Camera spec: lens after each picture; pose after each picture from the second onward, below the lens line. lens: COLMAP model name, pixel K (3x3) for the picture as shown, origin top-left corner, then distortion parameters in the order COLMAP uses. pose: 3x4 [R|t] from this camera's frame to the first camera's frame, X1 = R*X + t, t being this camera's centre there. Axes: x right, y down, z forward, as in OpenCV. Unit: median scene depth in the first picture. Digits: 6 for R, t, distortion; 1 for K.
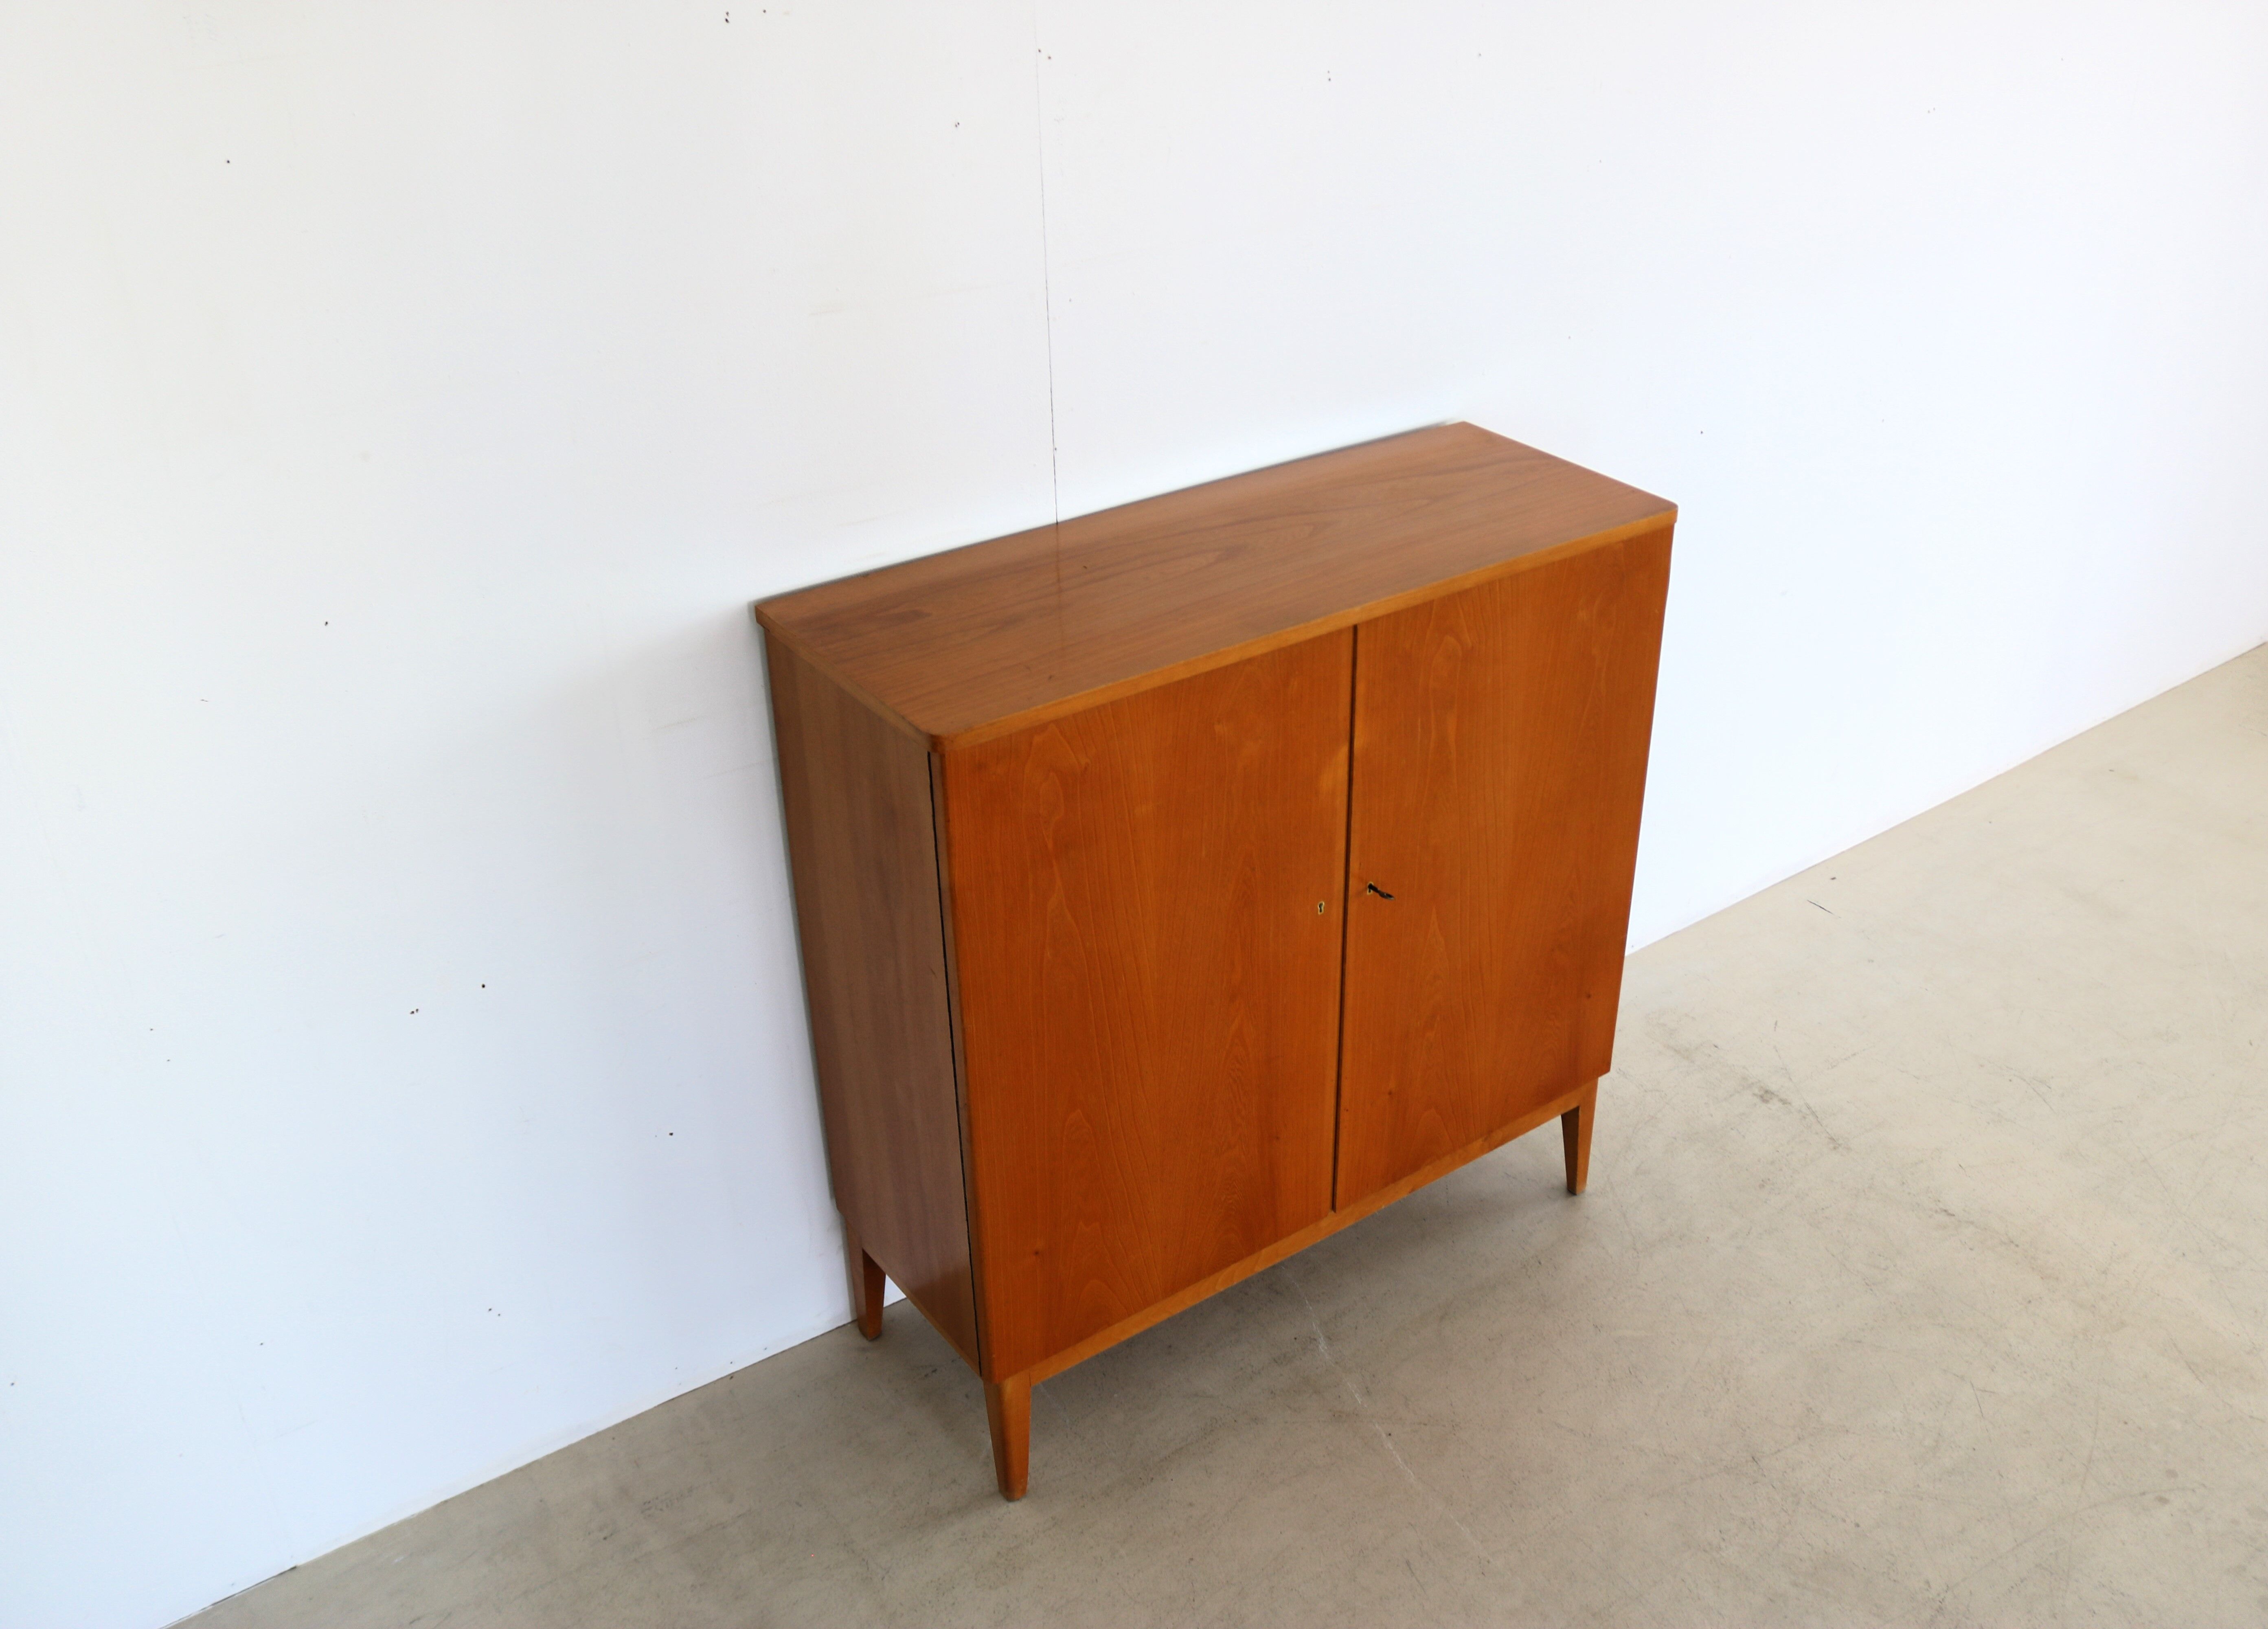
lens RADIAL K [[2011.3, 0, 1200.1], [0, 2011.3, 813.5], [0, 0, 1]] dist [-0.128250, 0.074135]
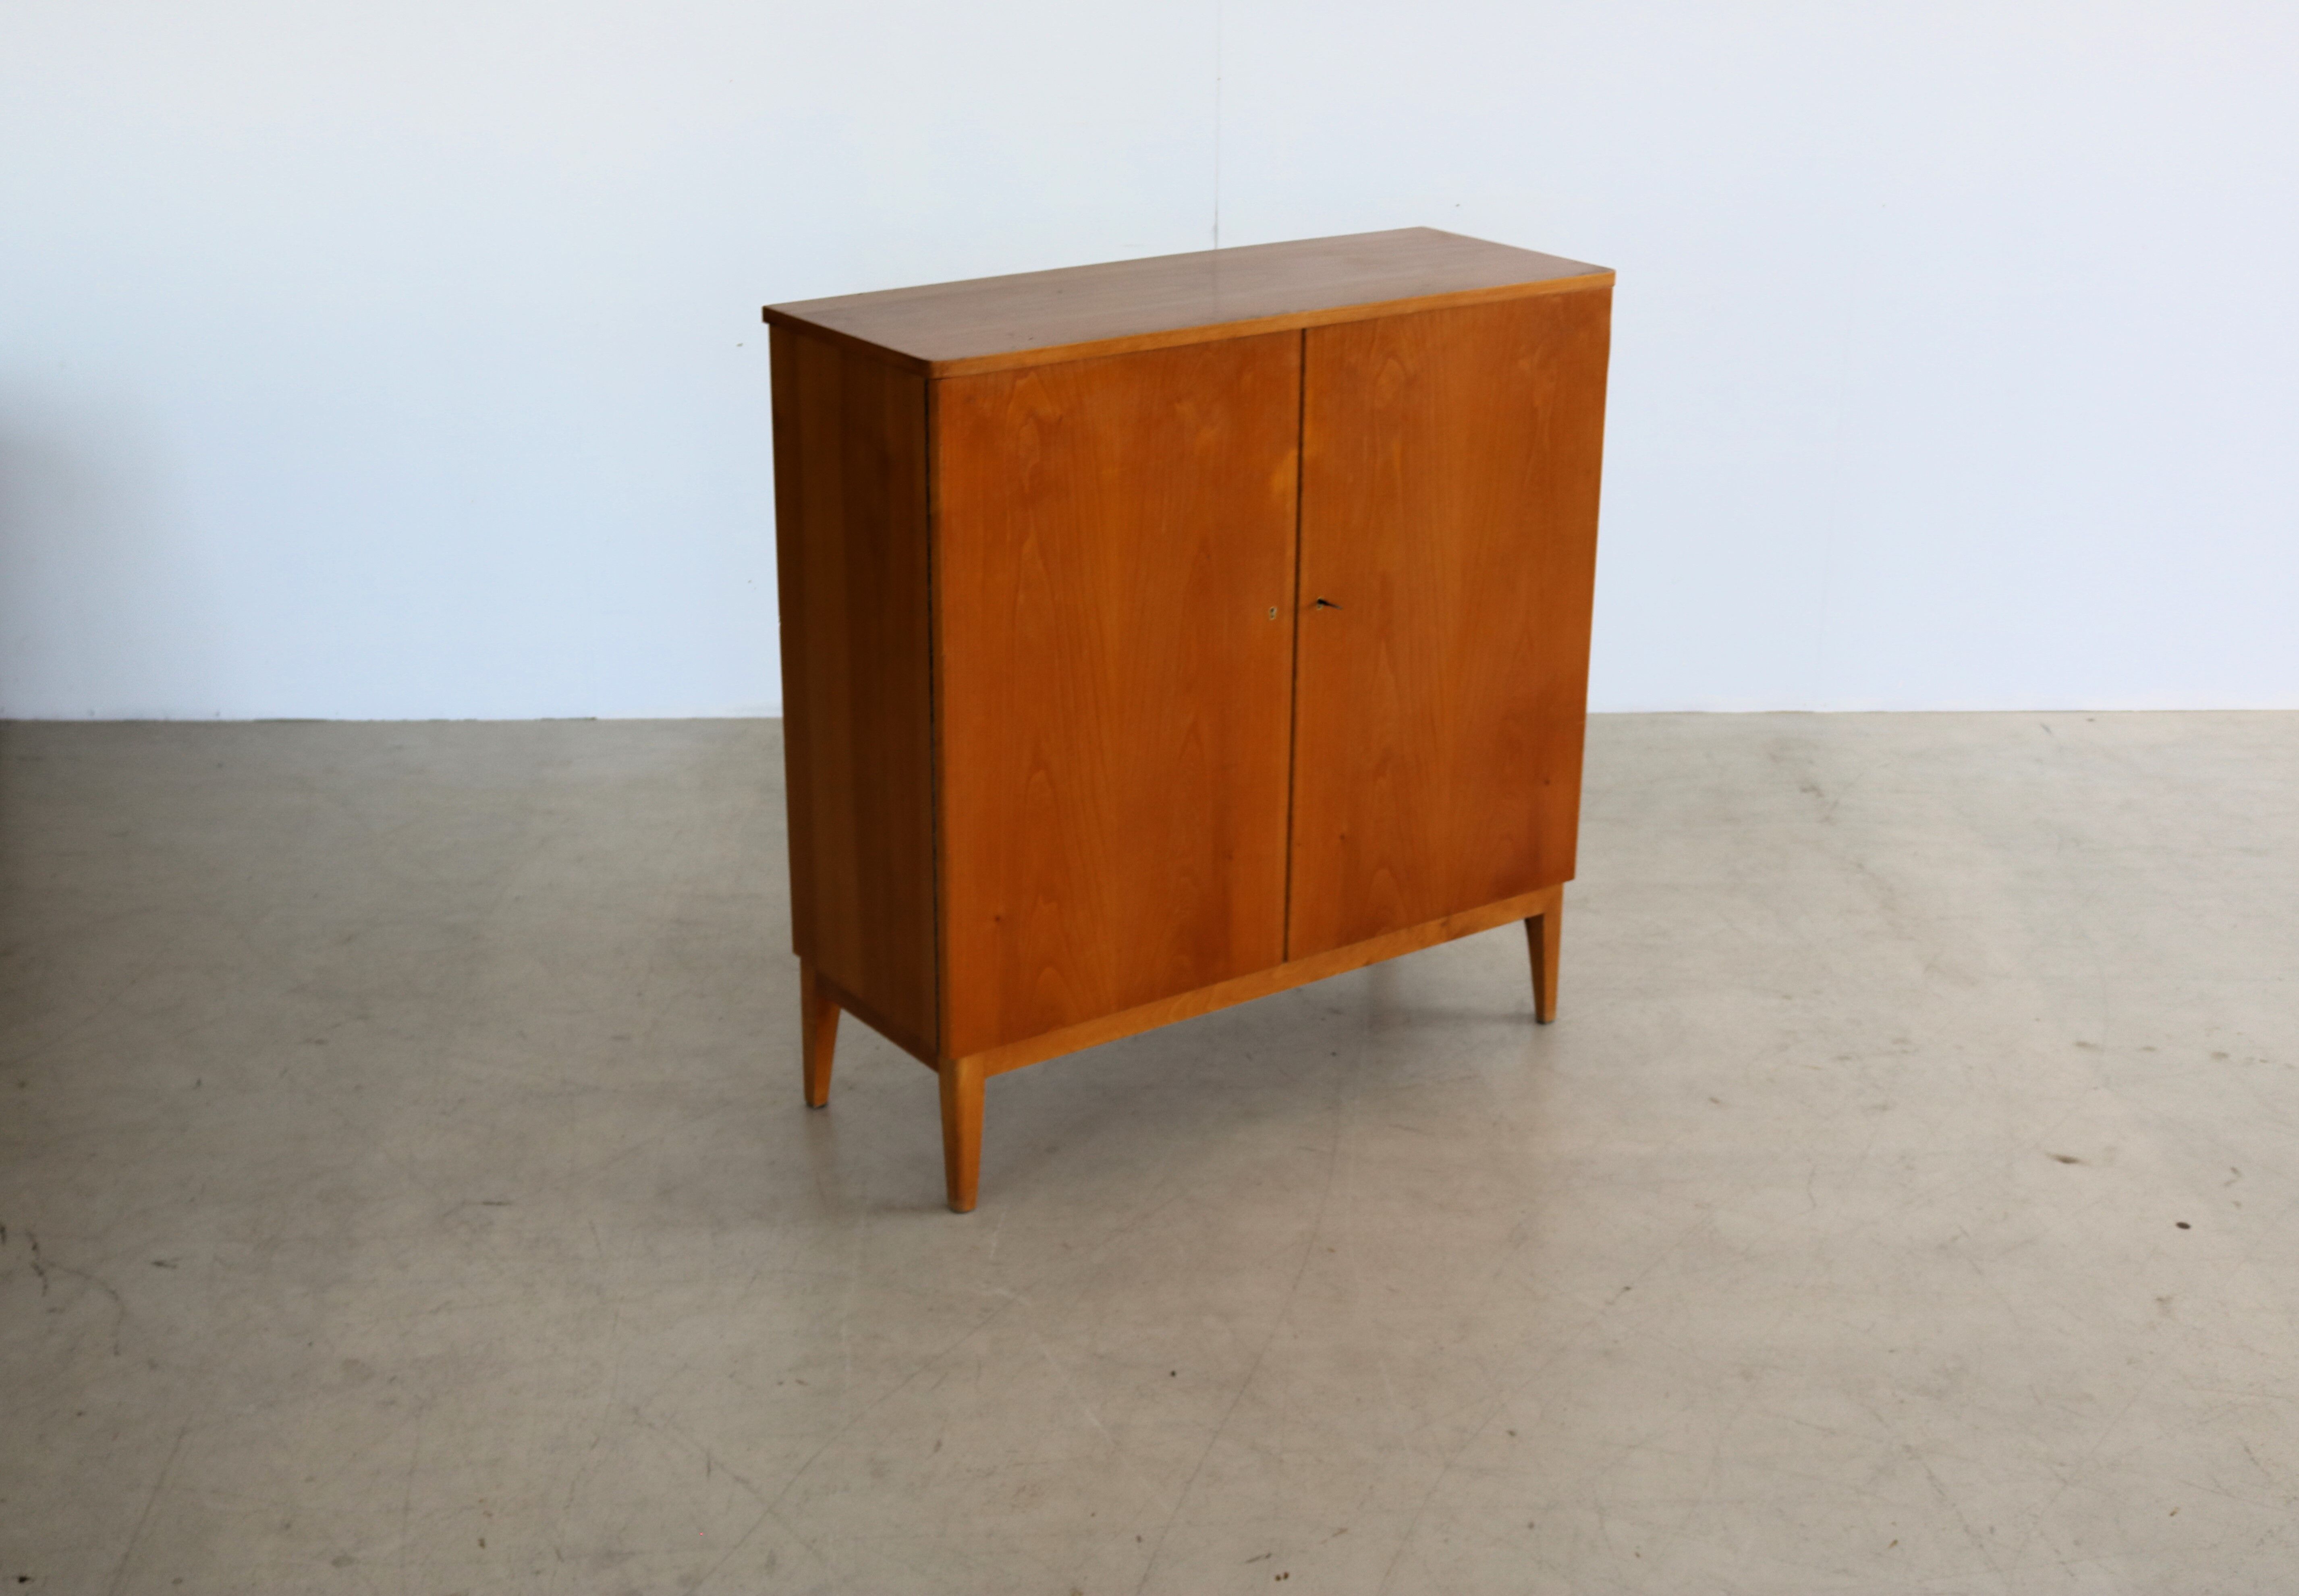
lens RADIAL K [[2903.3, 0, 1142.9], [0, 2903.3, 799.3], [0, 0, 1]] dist [-0.055215, 0.000000]
pose [[0.999808, 0.016998, -0.009701, 0.007643], [-0.018266, 0.988405, -0.150740, 0.359494], [0.007027, 0.150889, 0.988526, -0.481630]]
